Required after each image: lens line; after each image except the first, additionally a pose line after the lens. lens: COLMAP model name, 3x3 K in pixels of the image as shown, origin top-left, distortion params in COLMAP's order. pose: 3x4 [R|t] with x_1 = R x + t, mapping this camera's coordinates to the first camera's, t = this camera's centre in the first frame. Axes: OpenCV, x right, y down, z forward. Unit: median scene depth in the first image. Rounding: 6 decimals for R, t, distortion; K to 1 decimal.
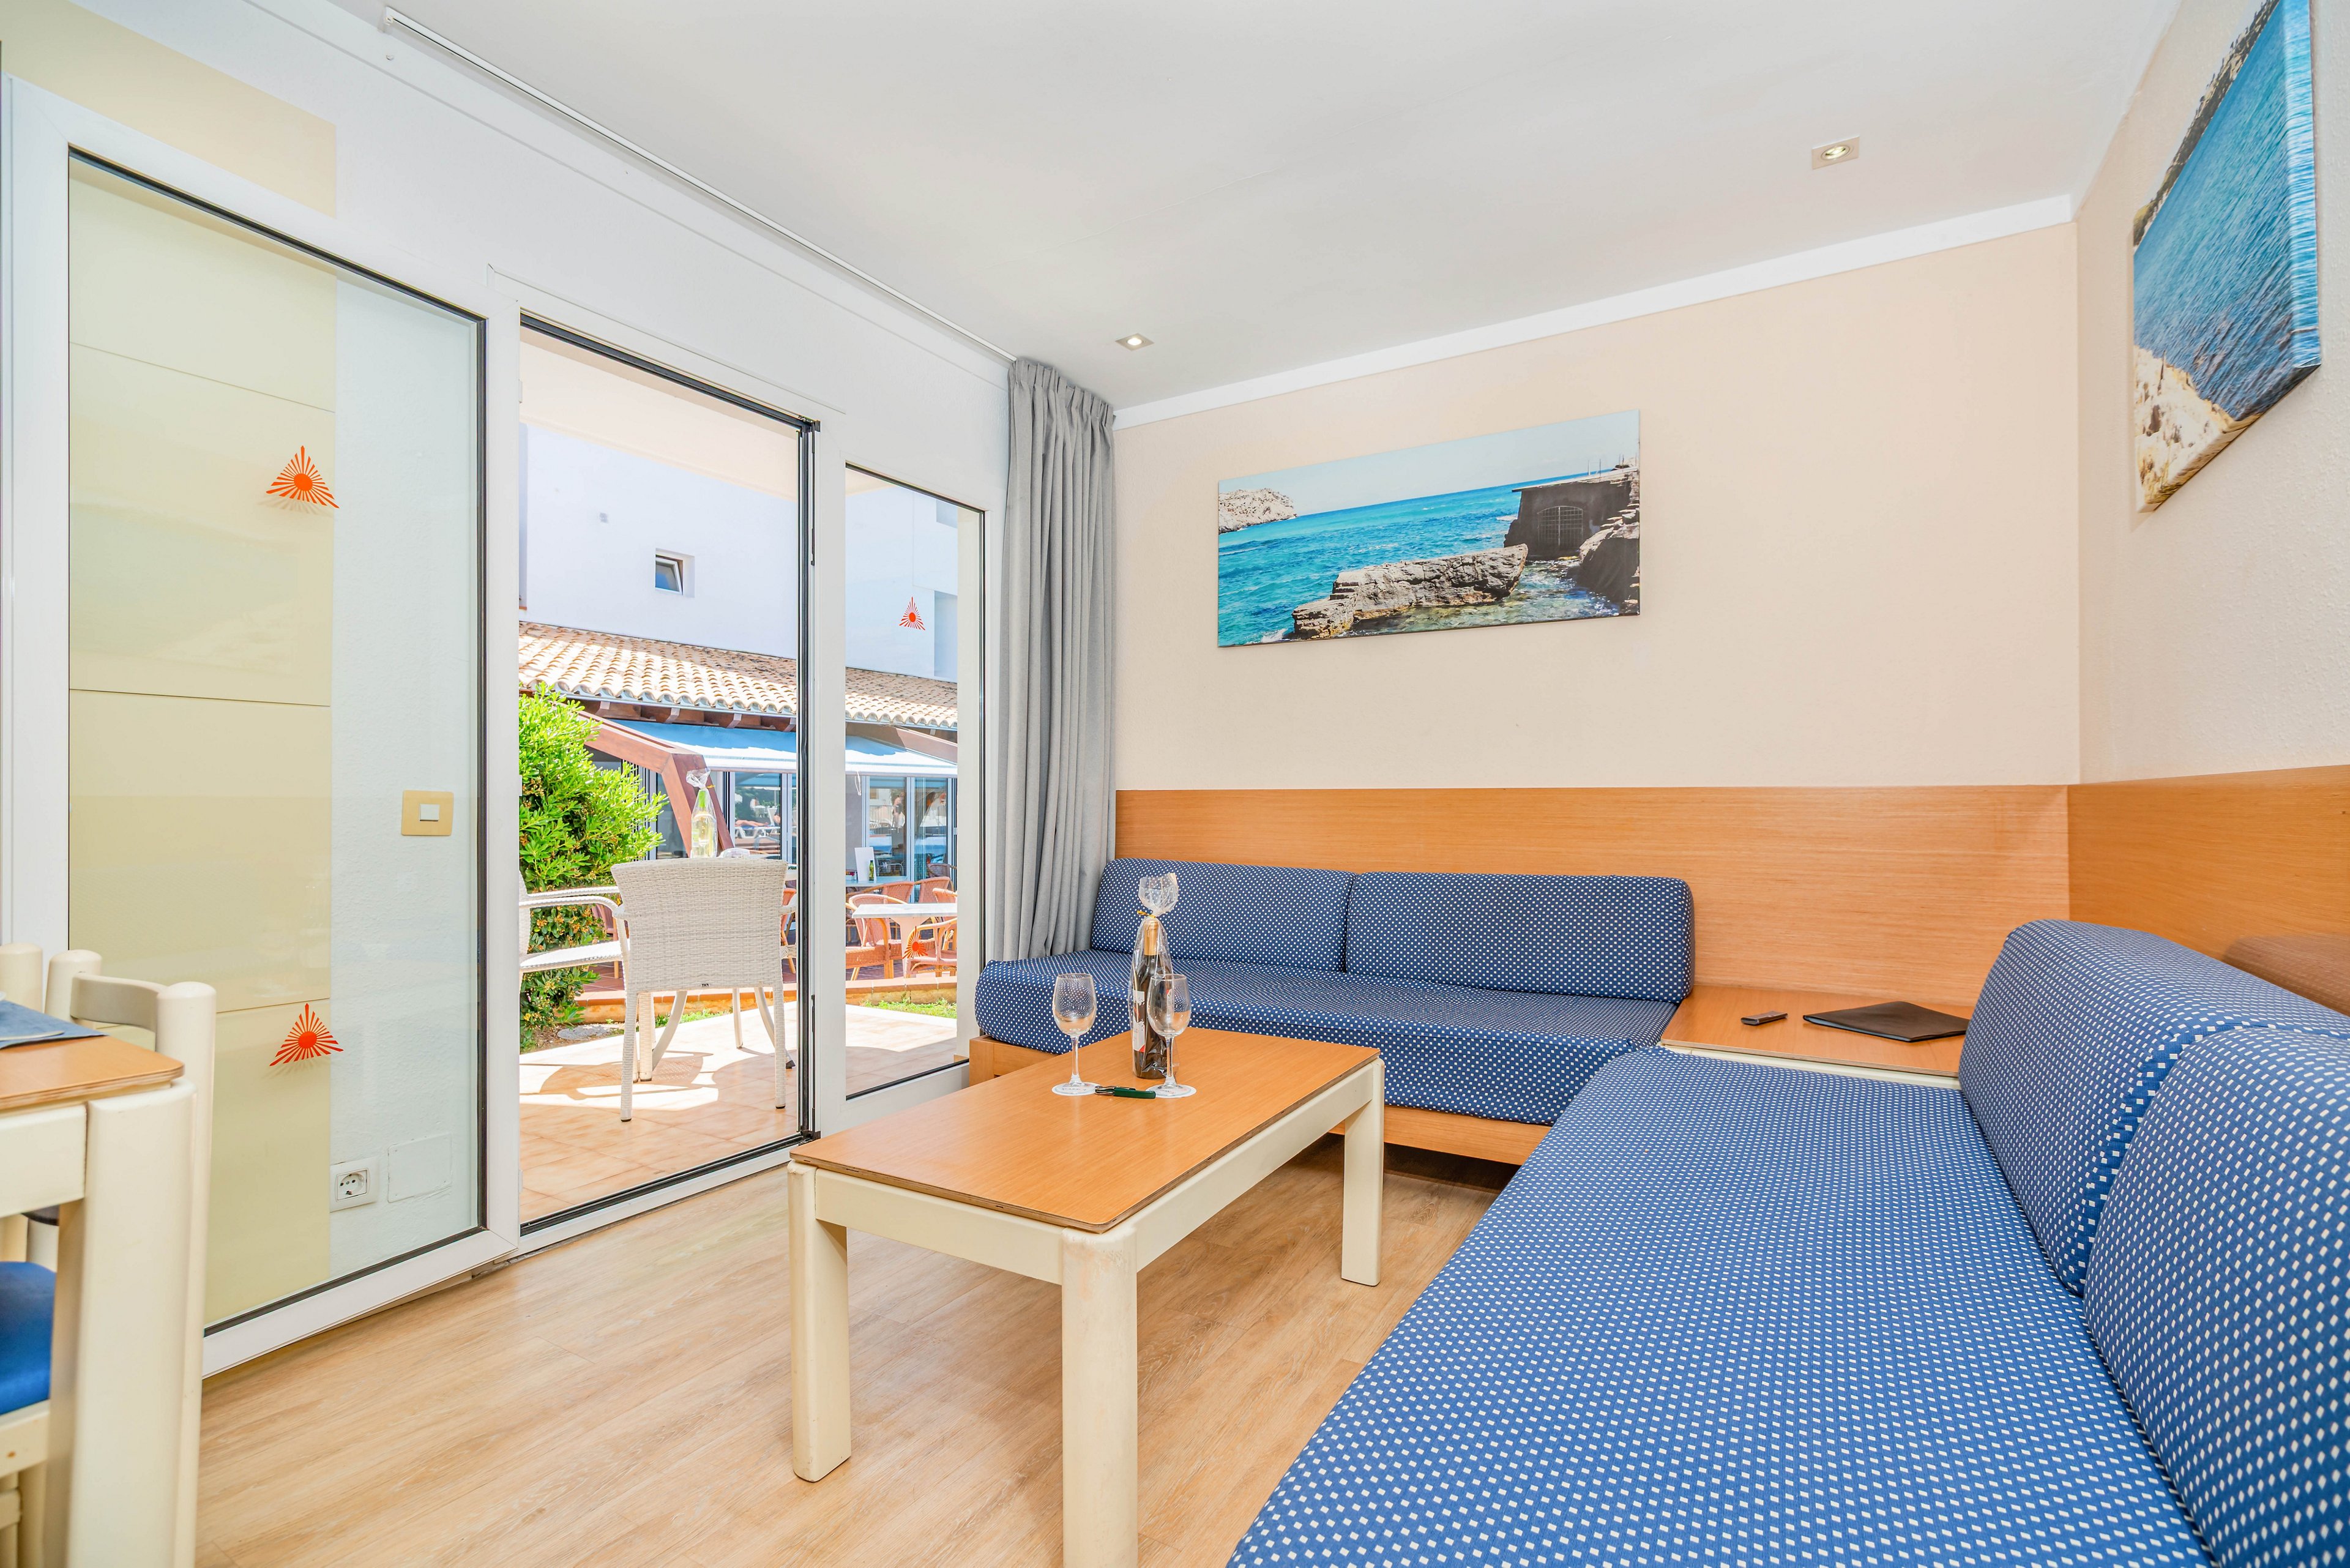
lens RADIAL K [[1054.2, 0, 1175.0], [0, 1054.2, 784.0], [0, 0, 1]] dist [-0.000919, -0.000034]
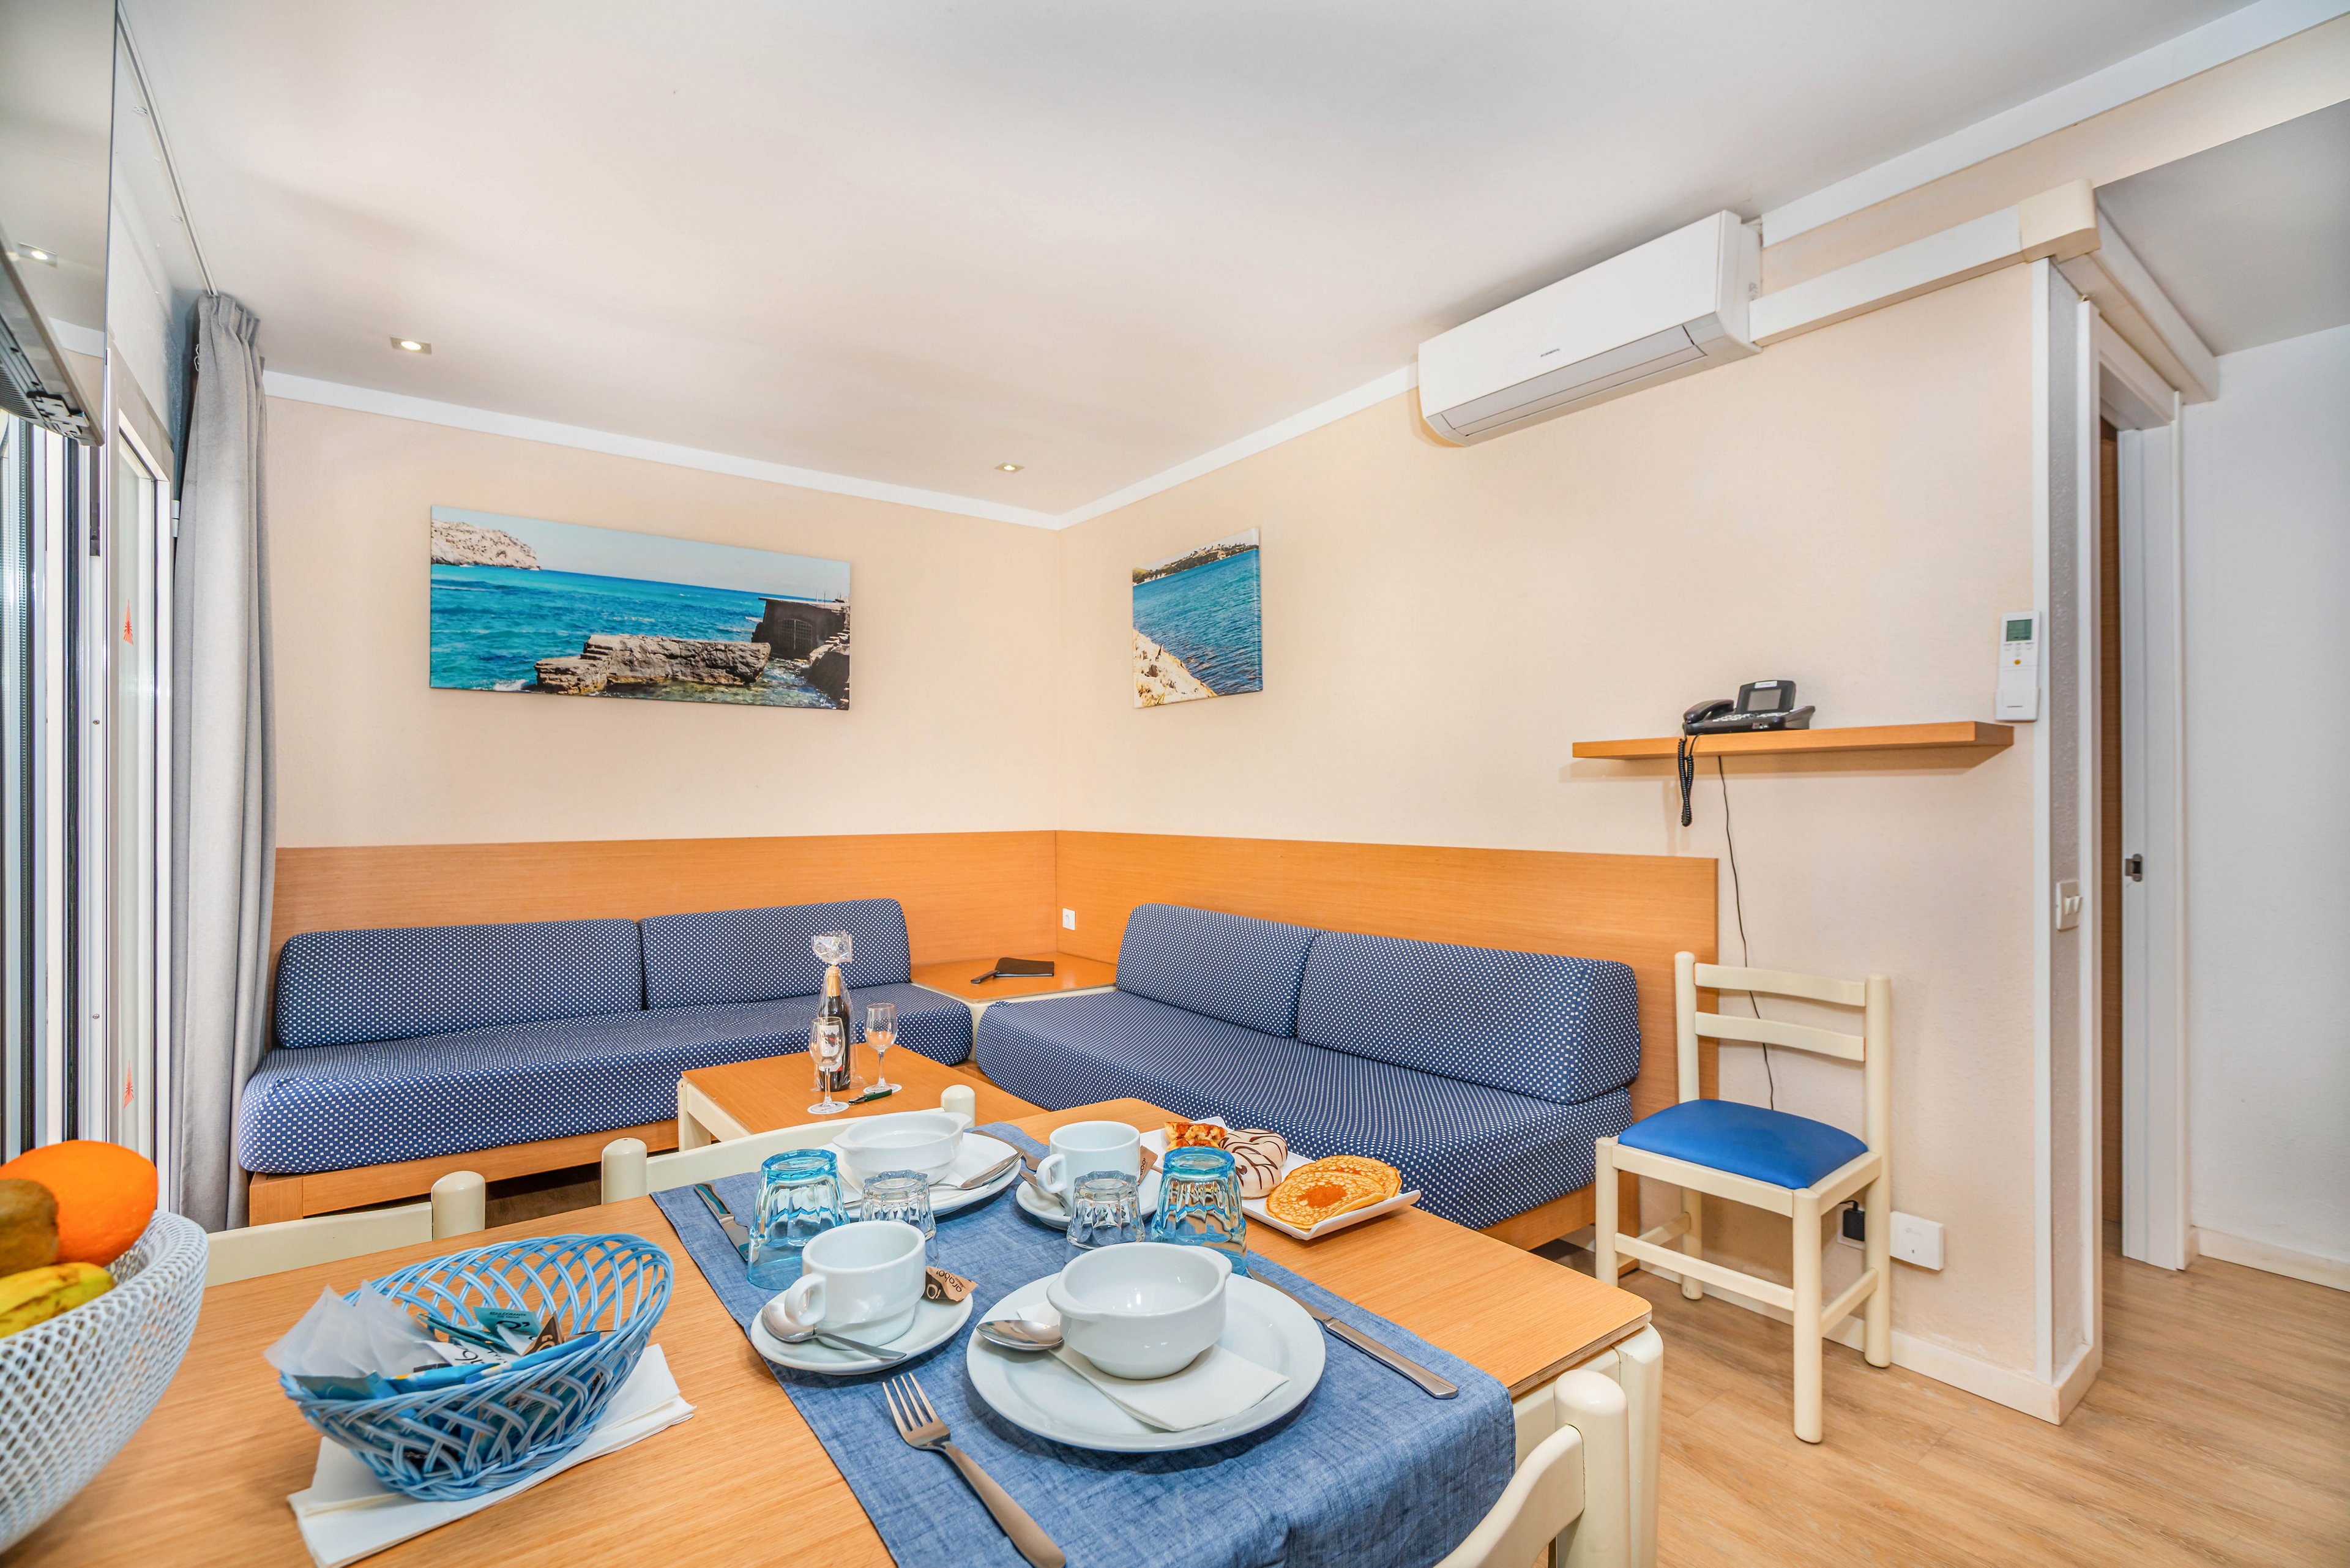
lens RADIAL K [[1054.2, 0, 1175.0], [0, 1054.2, 784.0], [0, 0, 1]] dist [-0.000919, -0.000034]
pose [[0.391048, 0.011059, 0.920304, -0.602808], [-0.013690, 0.999887, -0.006198, -0.054846], [-0.920268, -0.010175, 0.391155, 0.053912]]
